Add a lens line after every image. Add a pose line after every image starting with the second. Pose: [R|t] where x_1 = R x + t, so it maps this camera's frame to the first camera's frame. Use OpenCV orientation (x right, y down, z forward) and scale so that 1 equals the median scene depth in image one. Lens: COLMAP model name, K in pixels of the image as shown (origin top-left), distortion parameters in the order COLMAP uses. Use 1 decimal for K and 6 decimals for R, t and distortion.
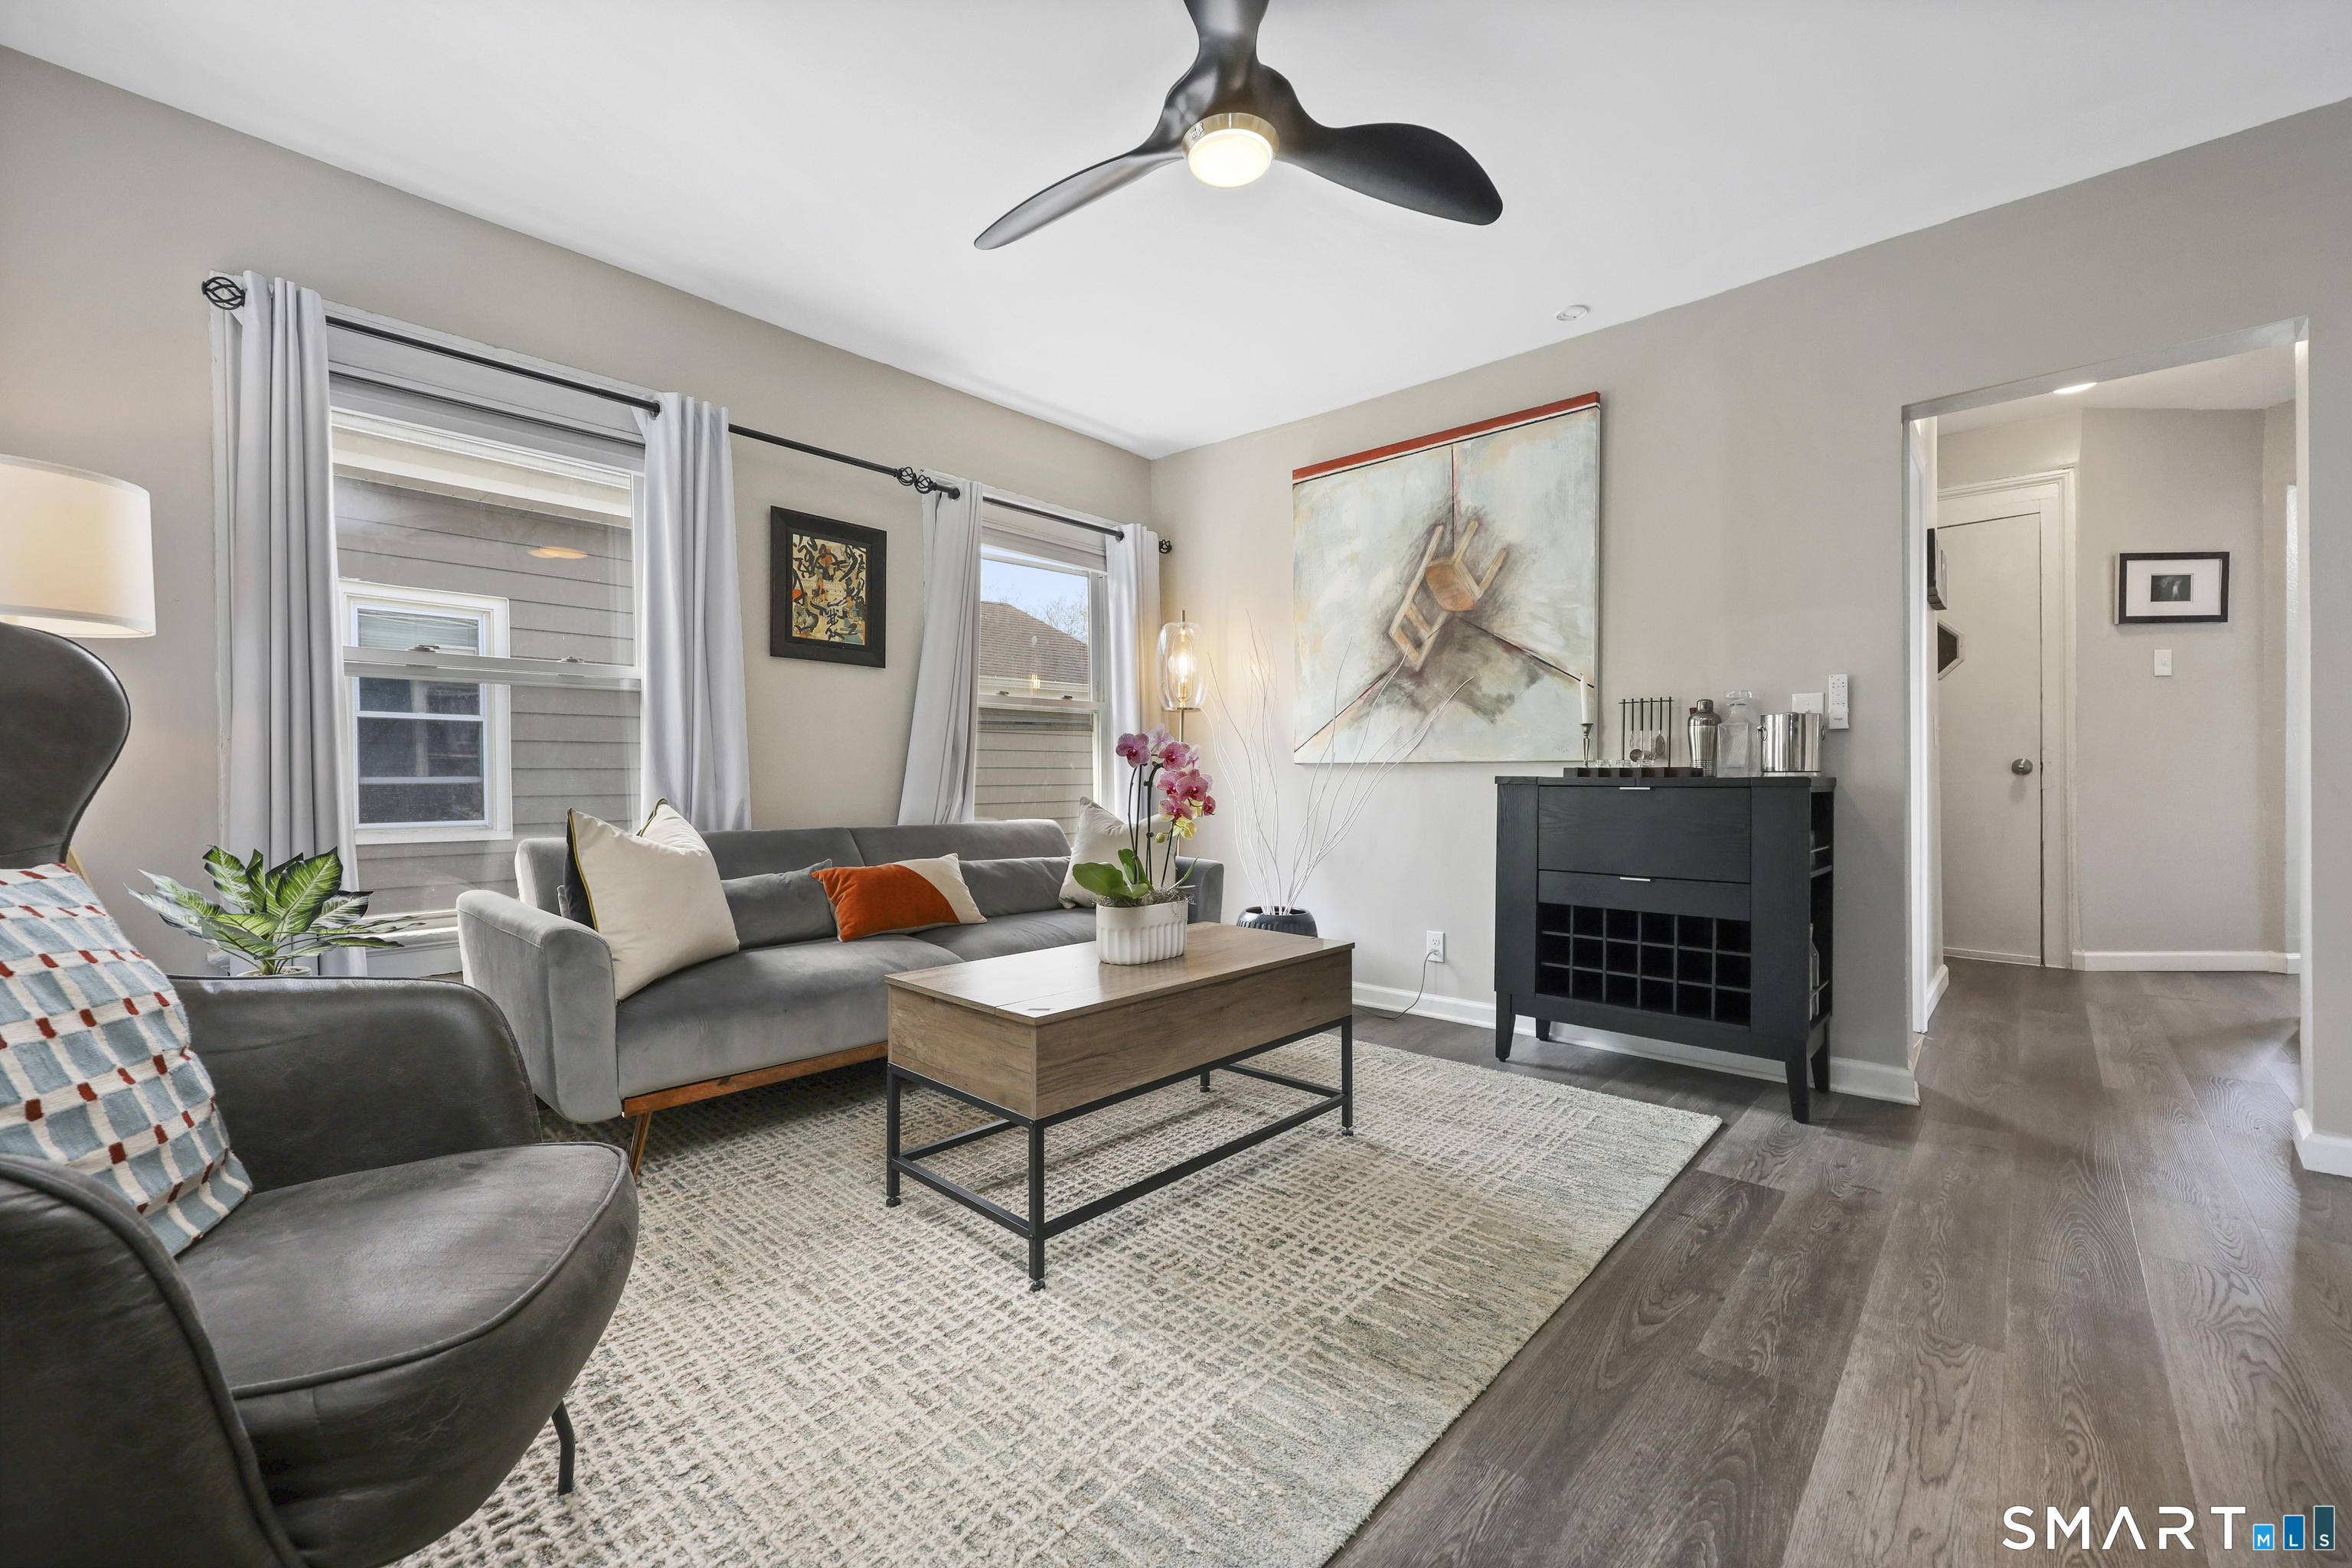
lens RADIAL K [[954.4, 0, 1176.0], [0, 954.4, 784.0], [0, 0, 1]] dist [0.002173, 0.000187]
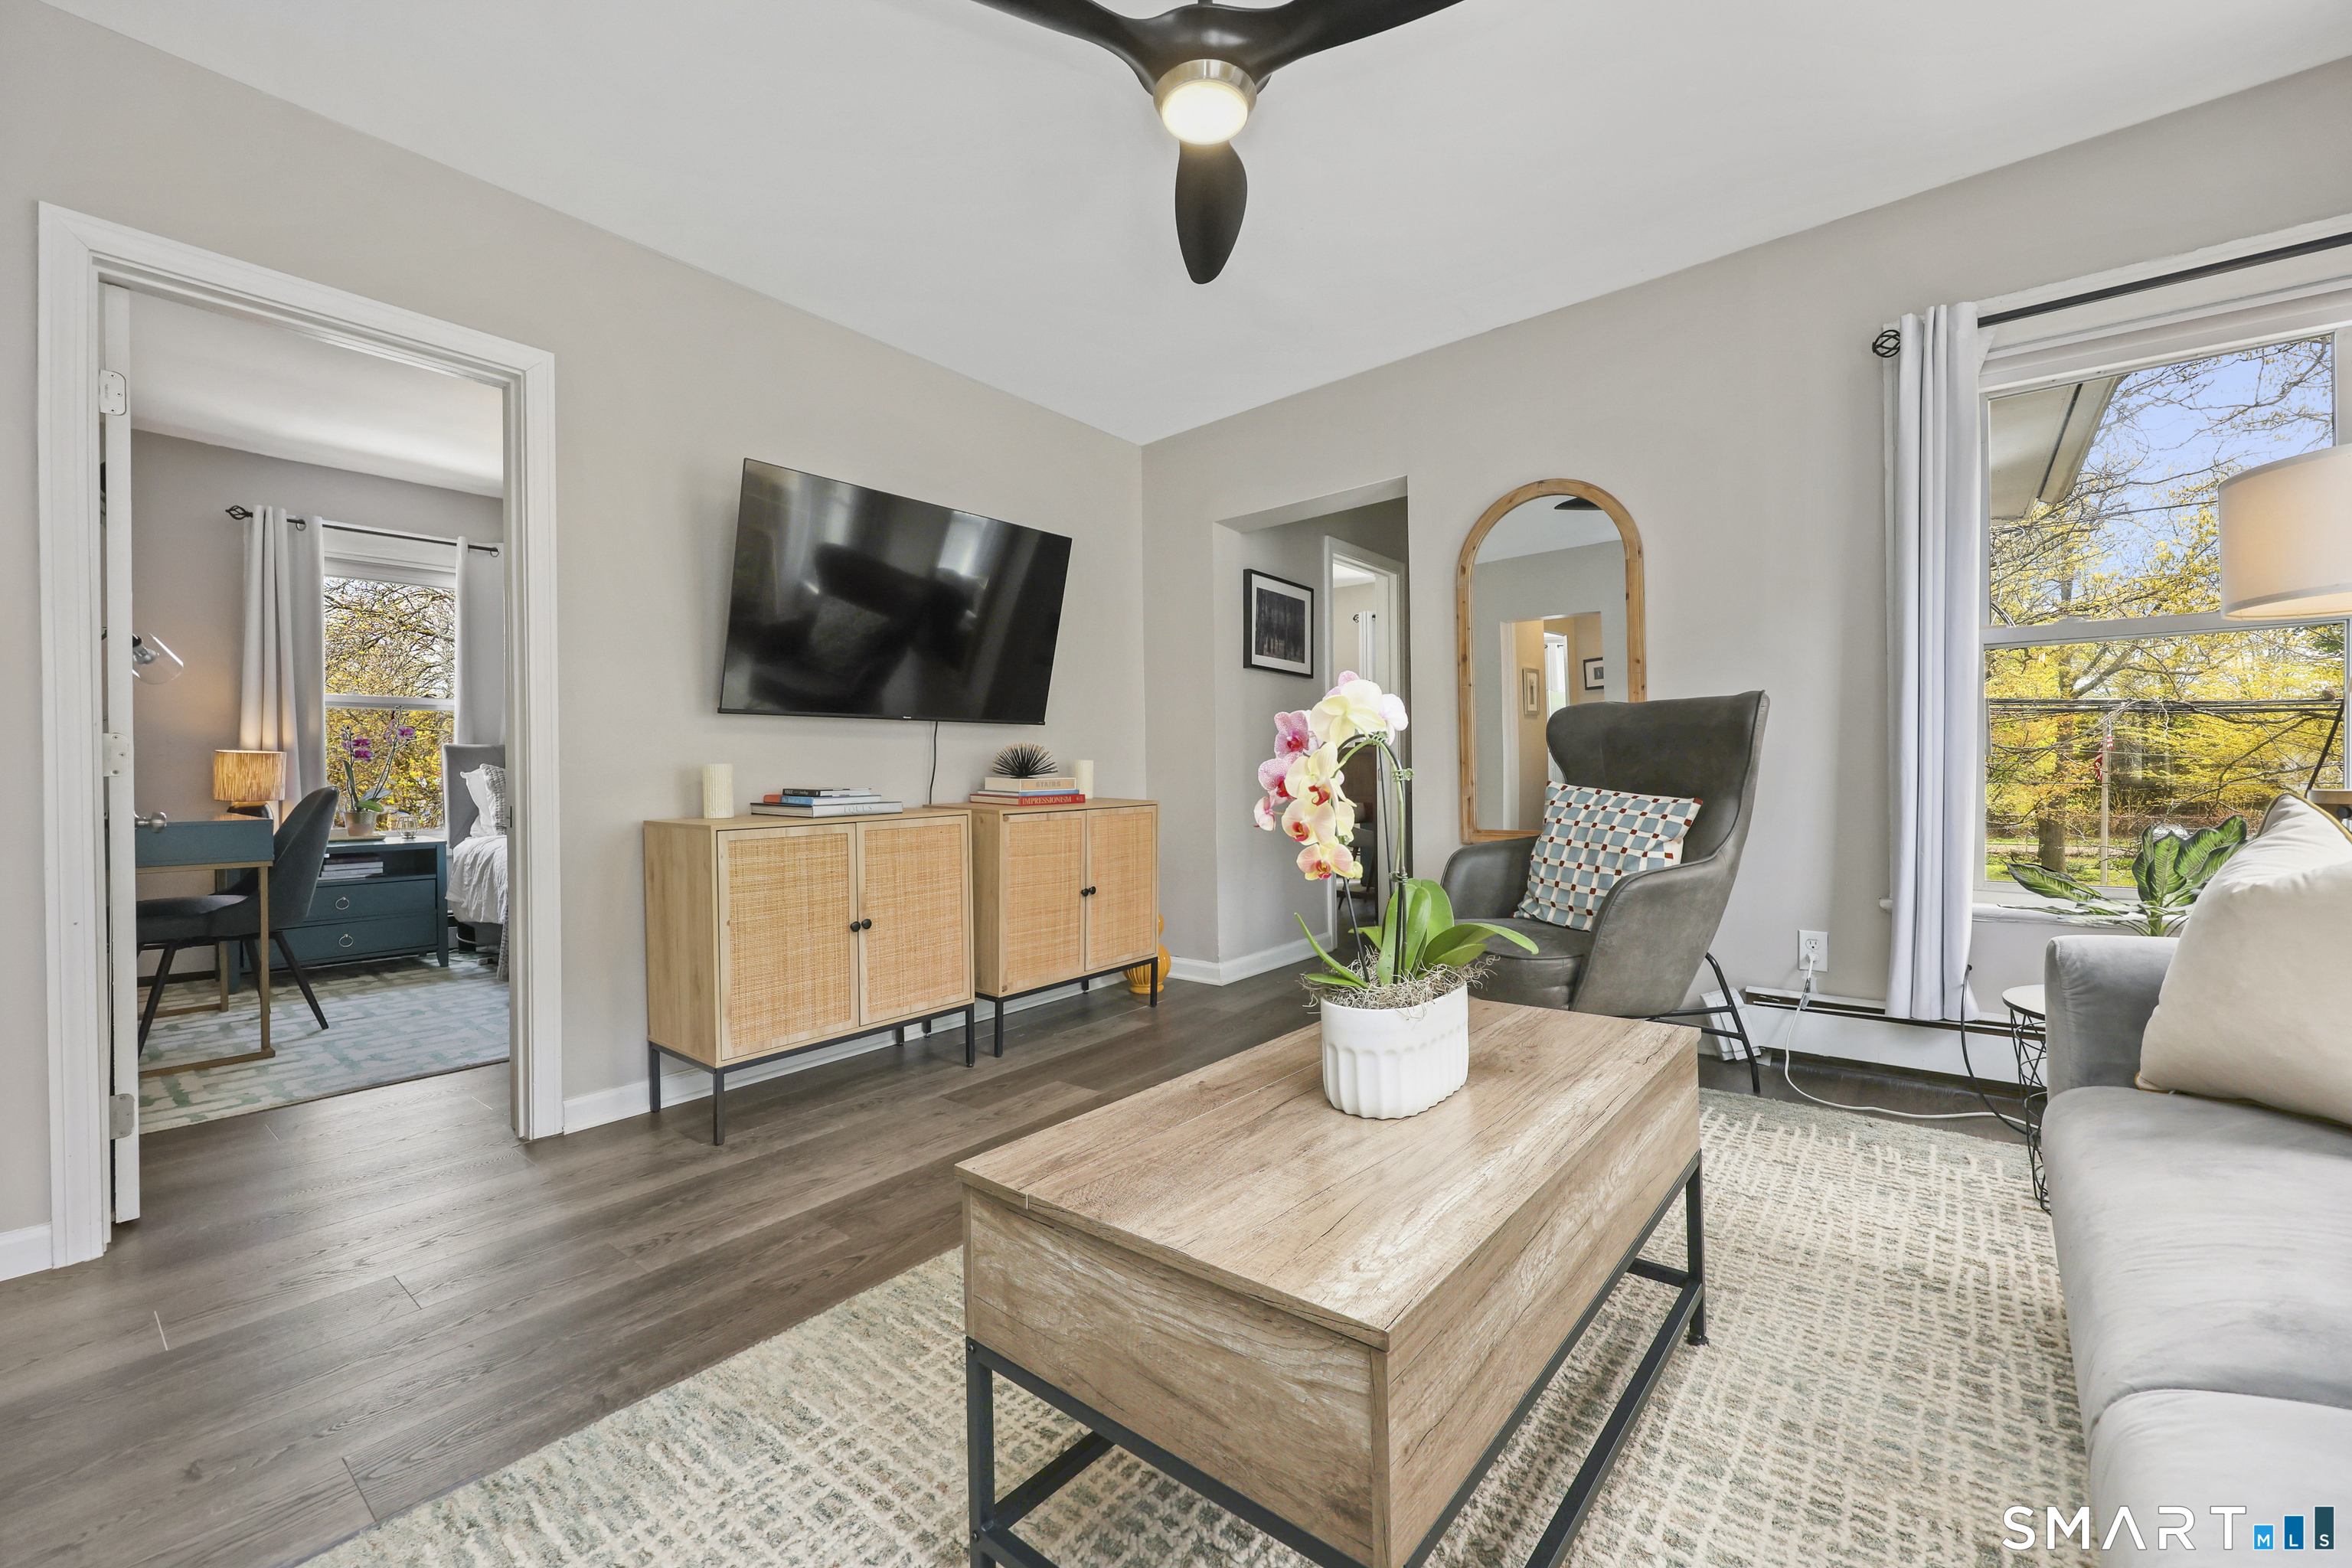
lens RADIAL K [[958.4, 0, 1176.0], [0, 958.4, 784.0], [0, 0, 1]] dist [-0.002299, -0.000239]
pose [[-0.998411, 0.020234, -0.052603, 0.098216], [0.019555, 0.999719, 0.013385, -0.003981], [0.052859, 0.012335, -0.998526, 1.270800]]
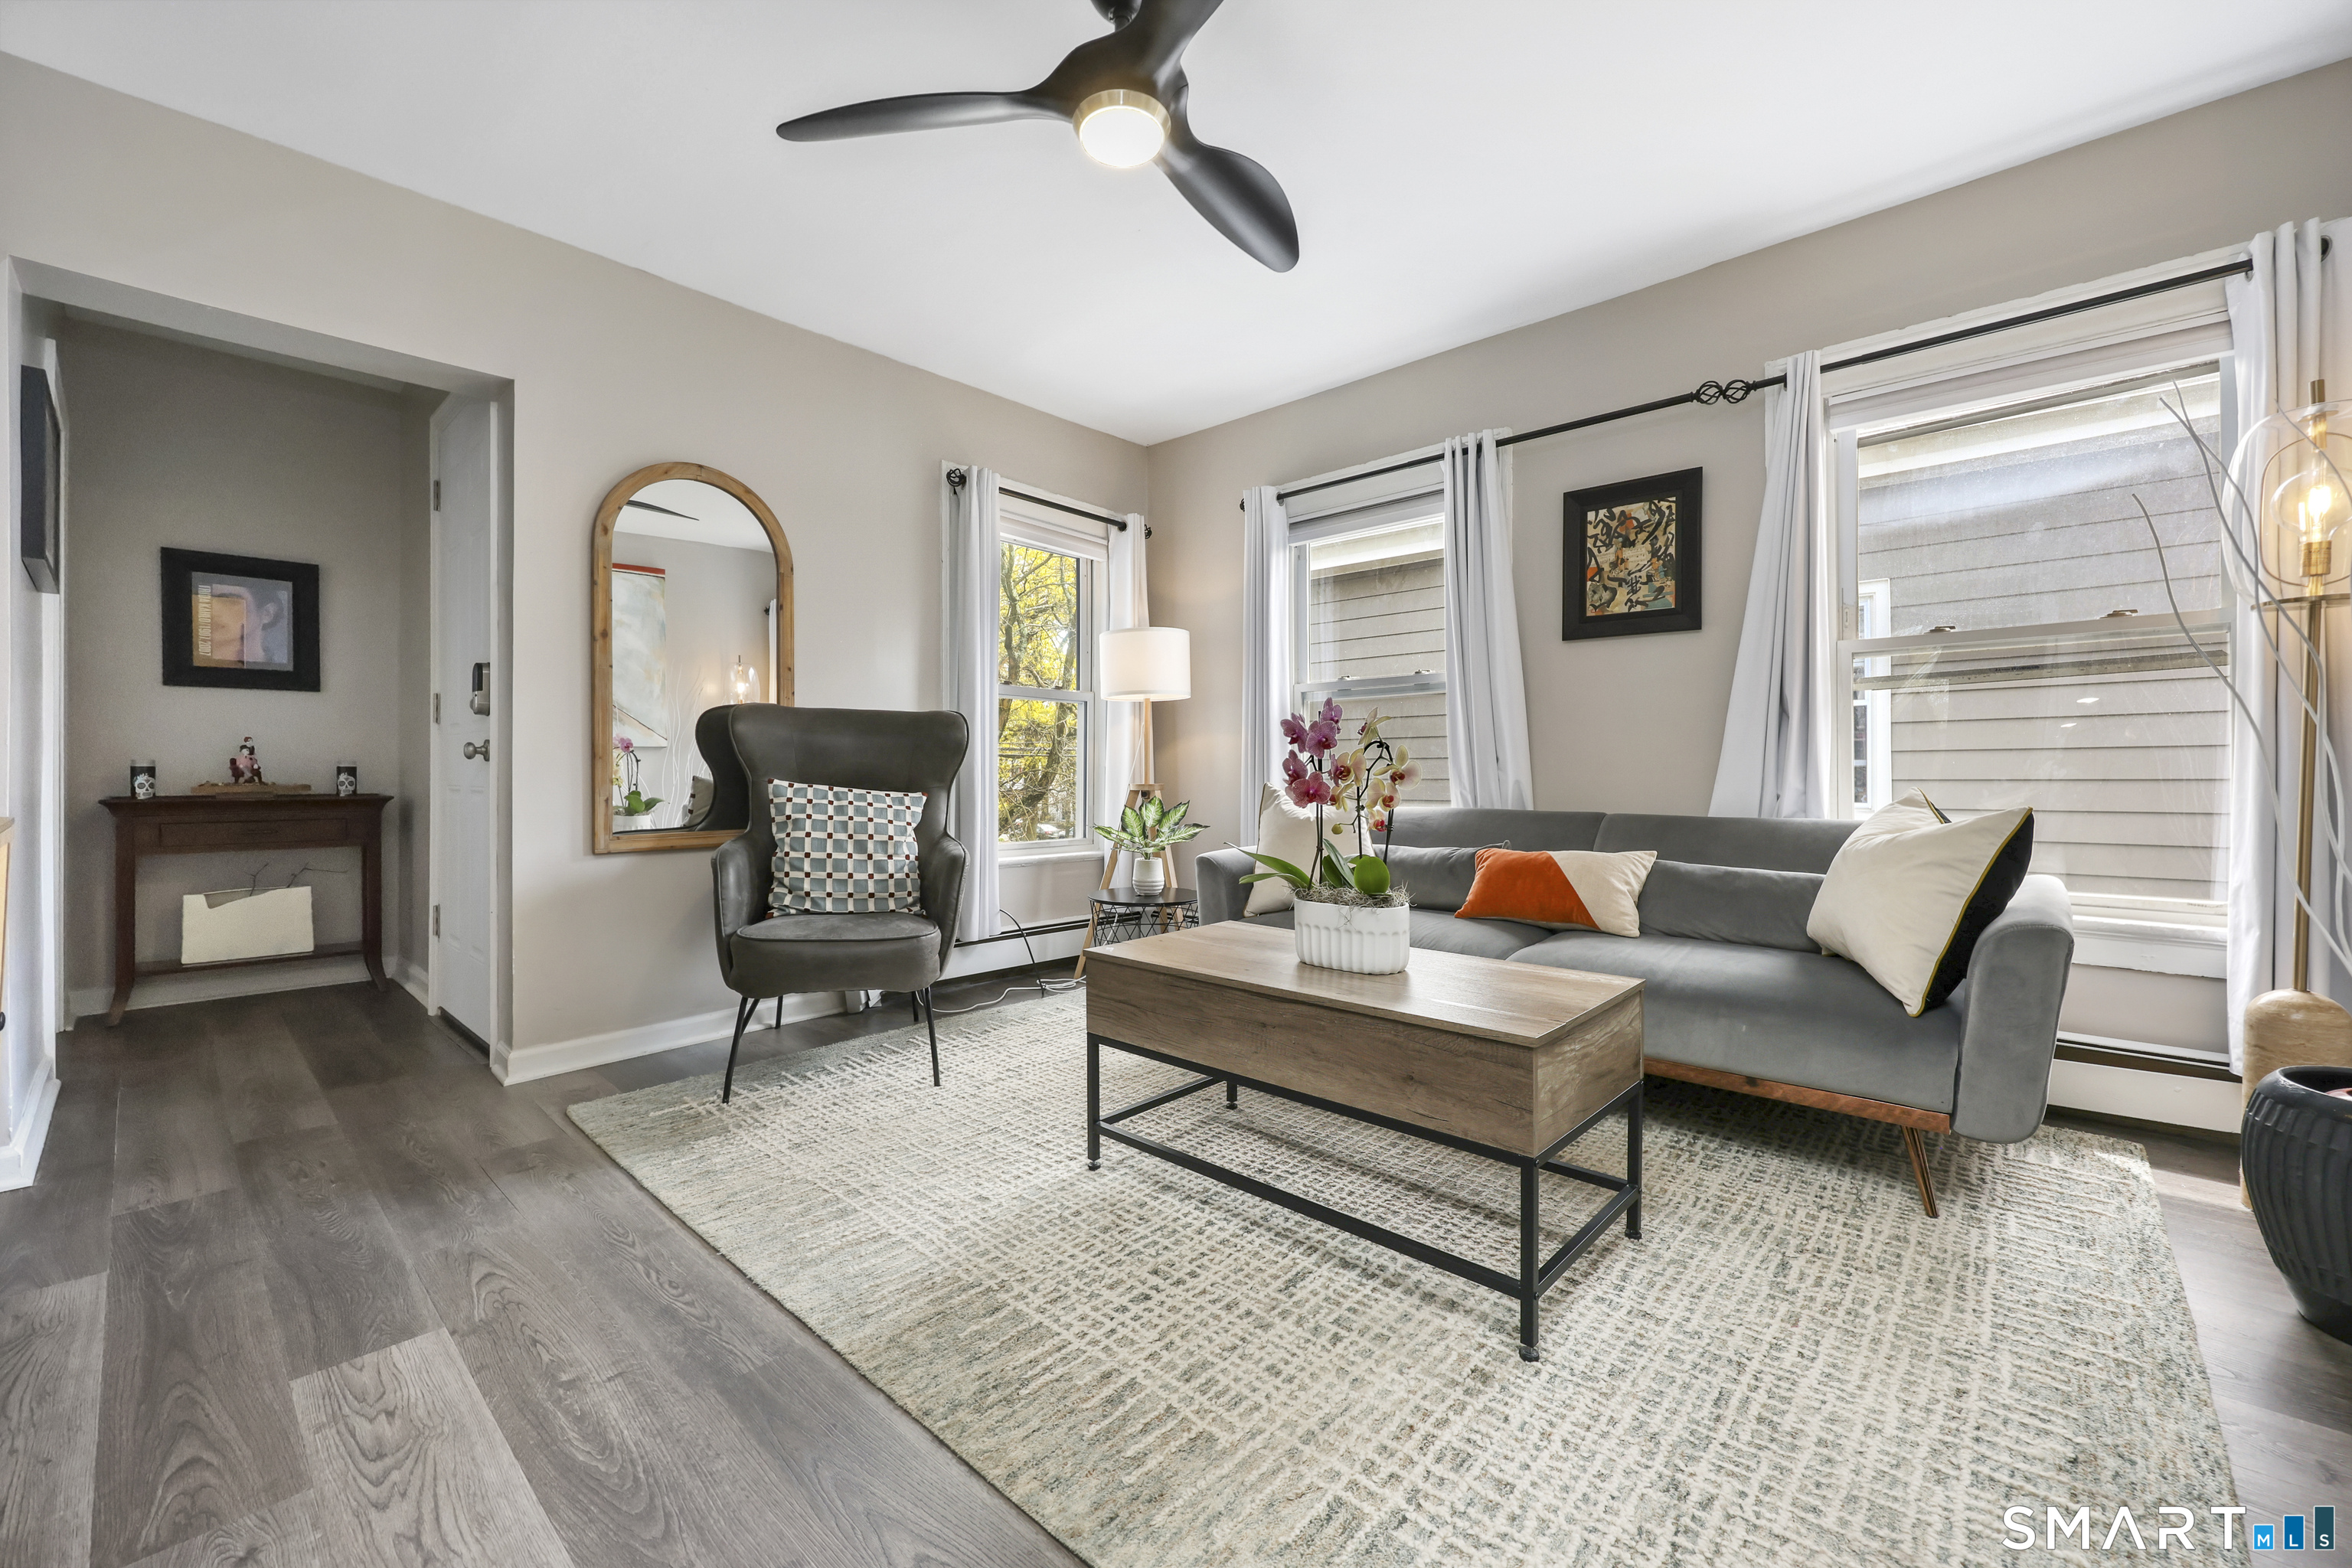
lens RADIAL K [[945.7, 0, 1188.0], [0, 945.7, 771.9], [0, 0, 1]] dist [-0.001704, 0.000072]
pose [[-0.003836, 0.006953, -0.999968, 0.685143], [-0.001168, 0.999975, 0.006957, -0.000965], [0.999992, 0.001194, -0.003828, 0.705925]]
